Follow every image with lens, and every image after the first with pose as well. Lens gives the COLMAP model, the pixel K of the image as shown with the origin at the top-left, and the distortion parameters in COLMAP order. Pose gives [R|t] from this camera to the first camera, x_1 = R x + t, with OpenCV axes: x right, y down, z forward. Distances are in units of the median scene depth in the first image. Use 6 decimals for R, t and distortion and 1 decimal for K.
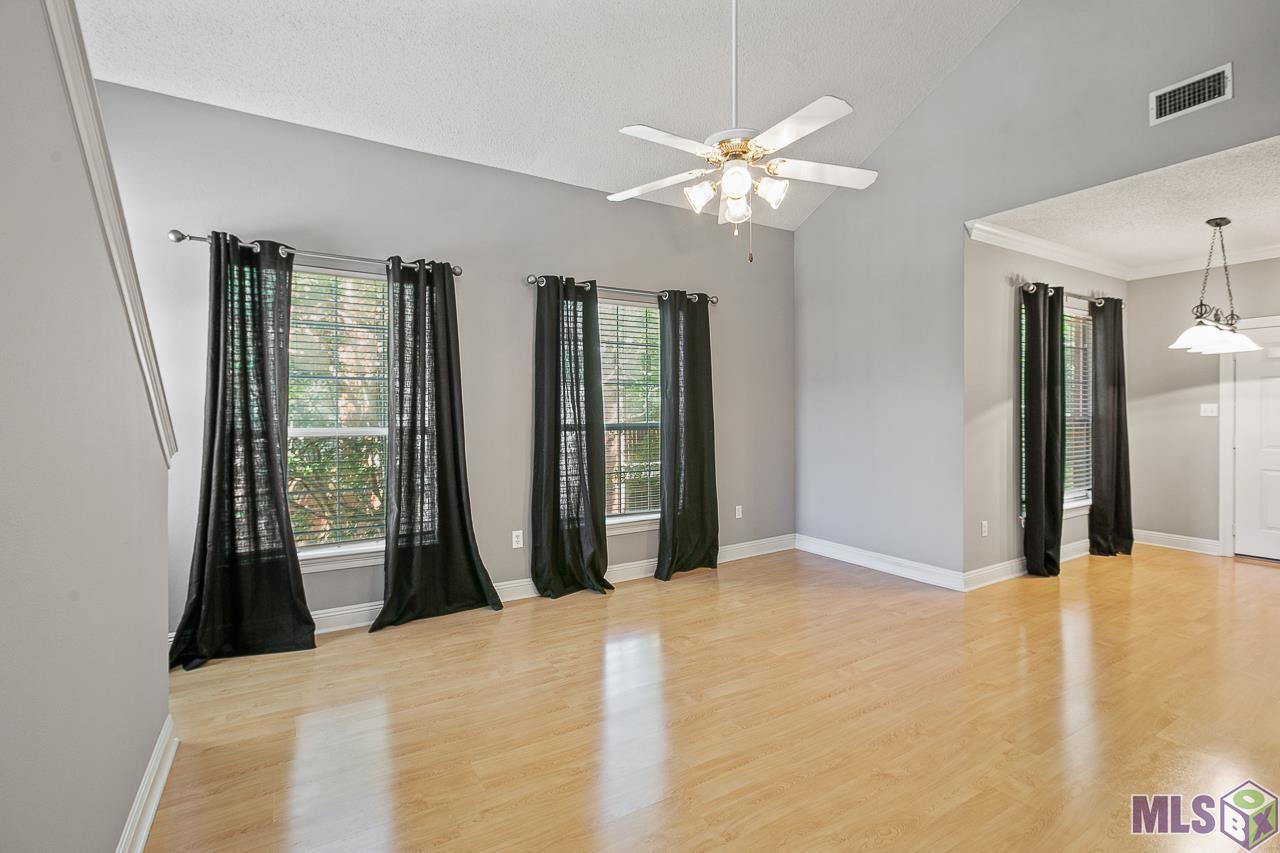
lens RADIAL K [[580.9, 0, 632.2], [0, 580.9, 417.8], [0, 0, 1]] dist [-0.000563, 0.000228]
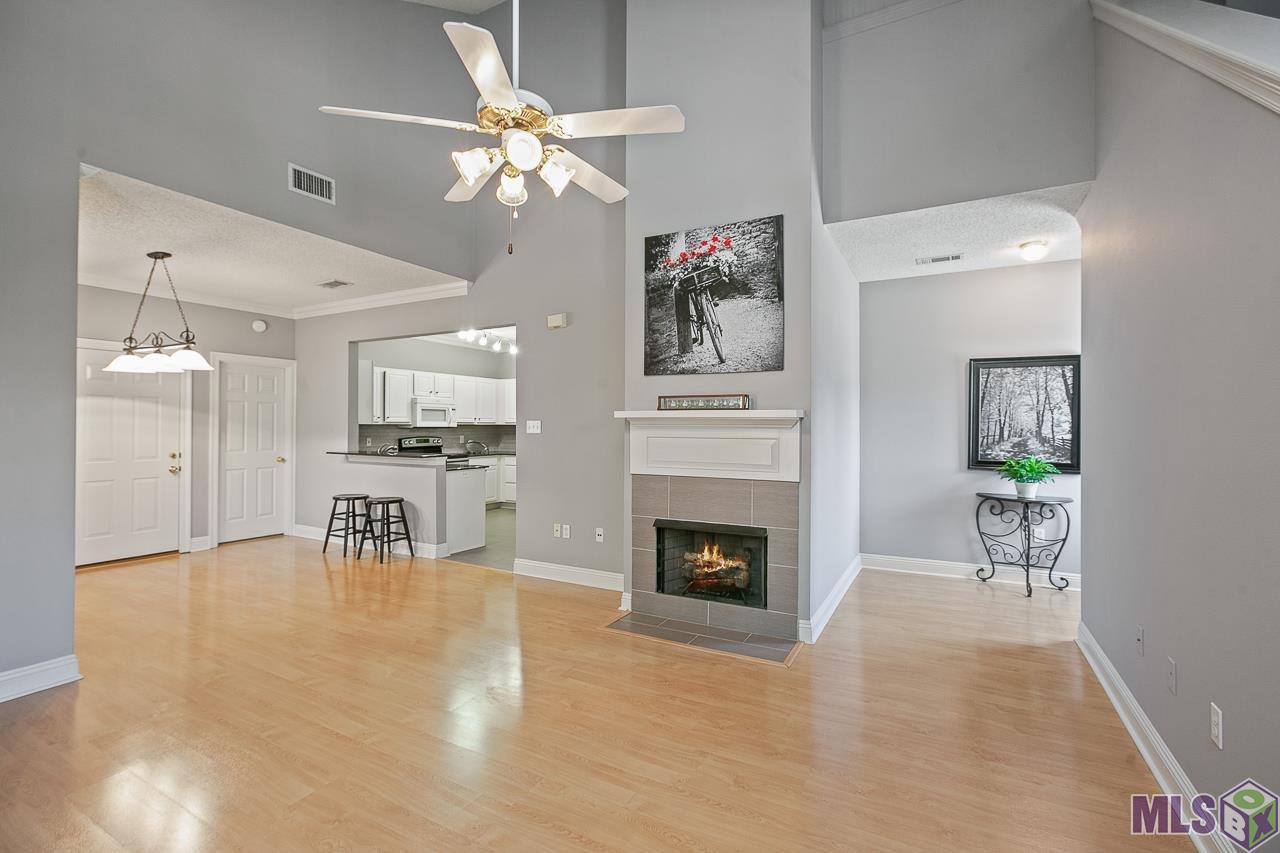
lens RADIAL K [[562.2, 0, 640.0], [0, 562.2, 426.5], [0, 0, 1]] dist [-0.018618, 0.000145]
pose [[-0.500204, 0.003456, 0.865901, -0.321827], [0.005207, 0.999986, -0.000983, -0.005172], [-0.865892, 0.004016, -0.500214, 0.658817]]
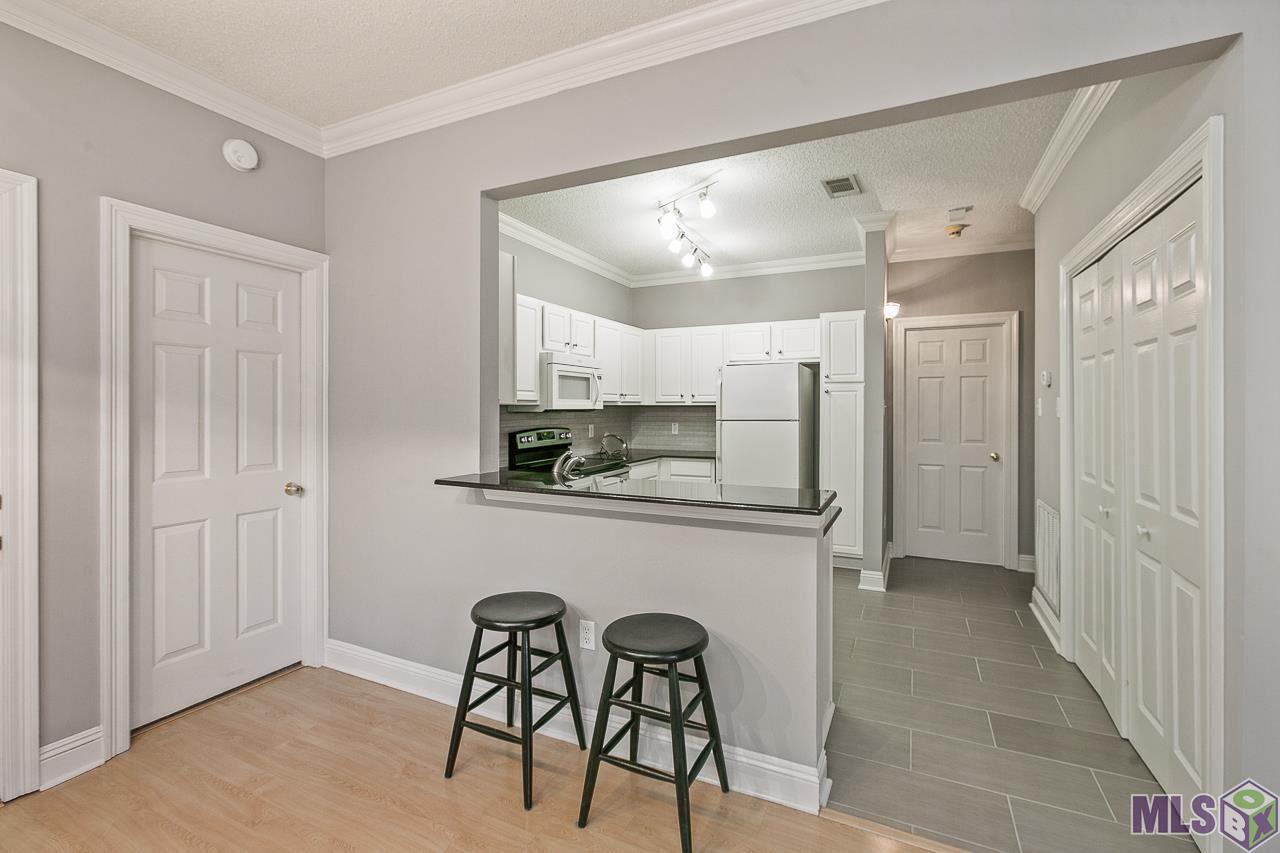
lens RADIAL K [[572.9, 0, 638.2], [0, 572.9, 409.4], [0, 0, 1]] dist [-0.002548, -0.000037]
pose [[-0.536760, 0.003439, 0.843728, 0.638100], [0.009216, 0.999956, 0.001788, -0.010073], [-0.843685, 0.008735, -0.536768, 0.756205]]
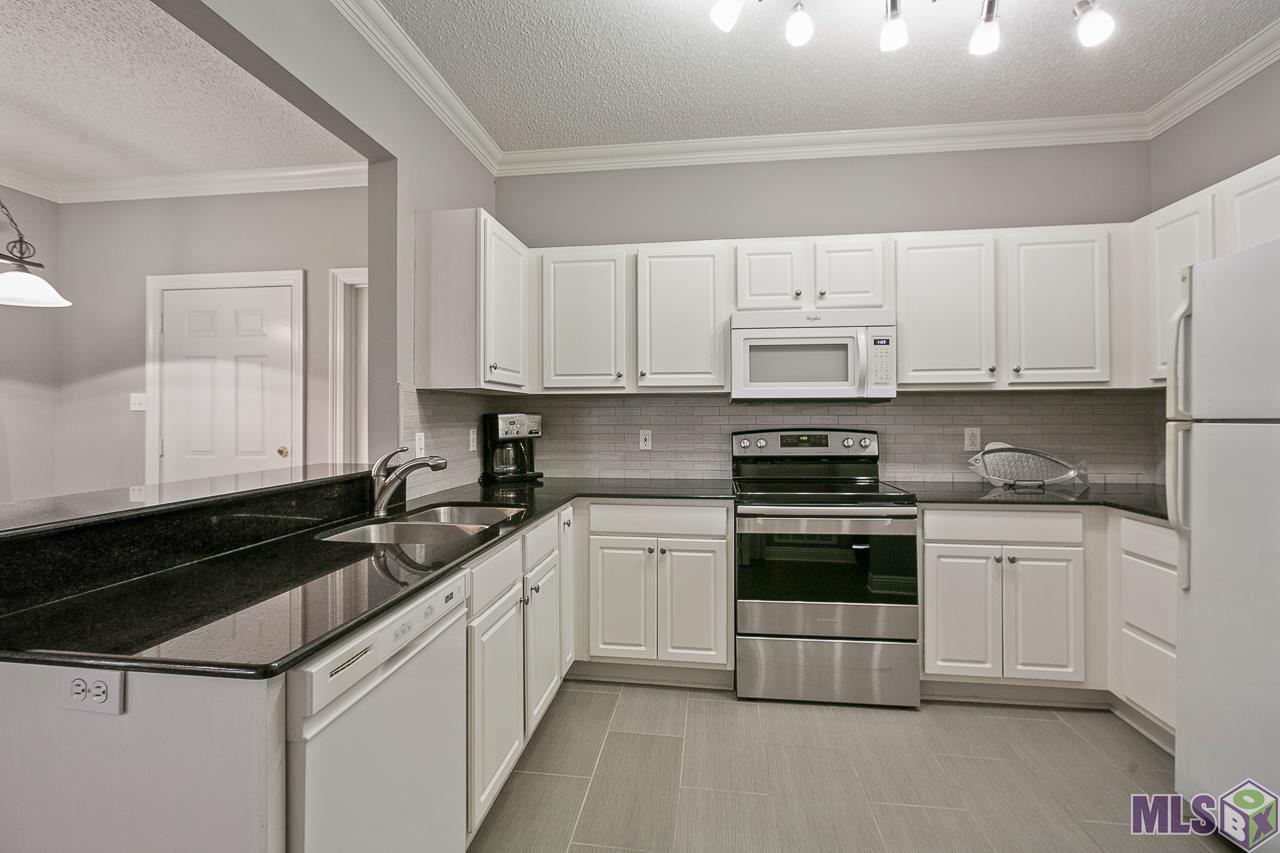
lens RADIAL K [[572.9, 0, 638.2], [0, 572.9, 409.4], [0, 0, 1]] dist [-0.002548, -0.000037]
pose [[0.631226, 0.011835, 0.775509, 0.931370], [0.003876, 0.999823, -0.018414, 0.011293], [-0.775589, 0.014630, 0.631069, 0.114648]]
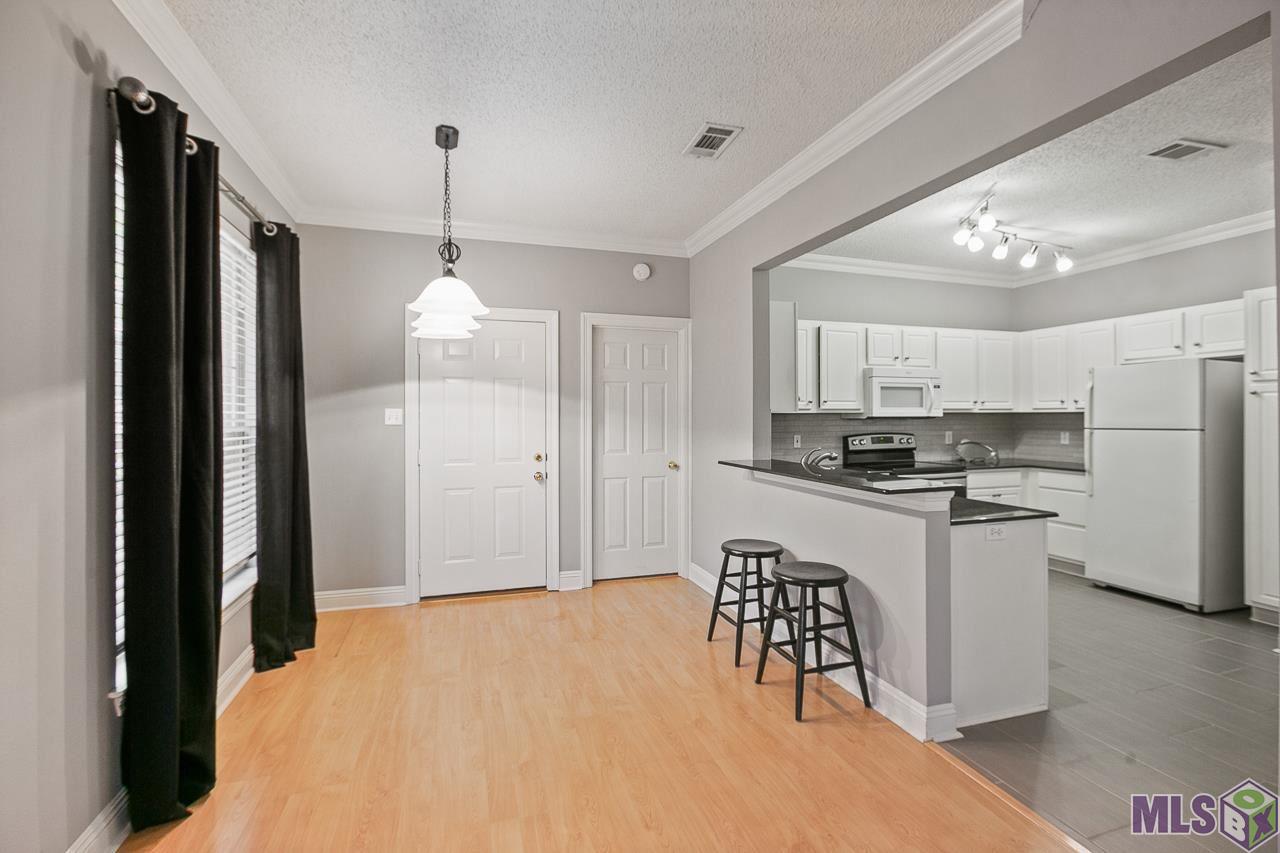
lens RADIAL K [[566.9, 0, 643.0], [0, 566.9, 416.2], [0, 0, 1]] dist [-0.001959, 0.000148]
pose [[0.232576, 0.005865, 0.972561, 0.380559], [0.008246, 0.999934, -0.008002, -0.005779], [-0.972543, 0.009881, 0.232512, 0.562300]]
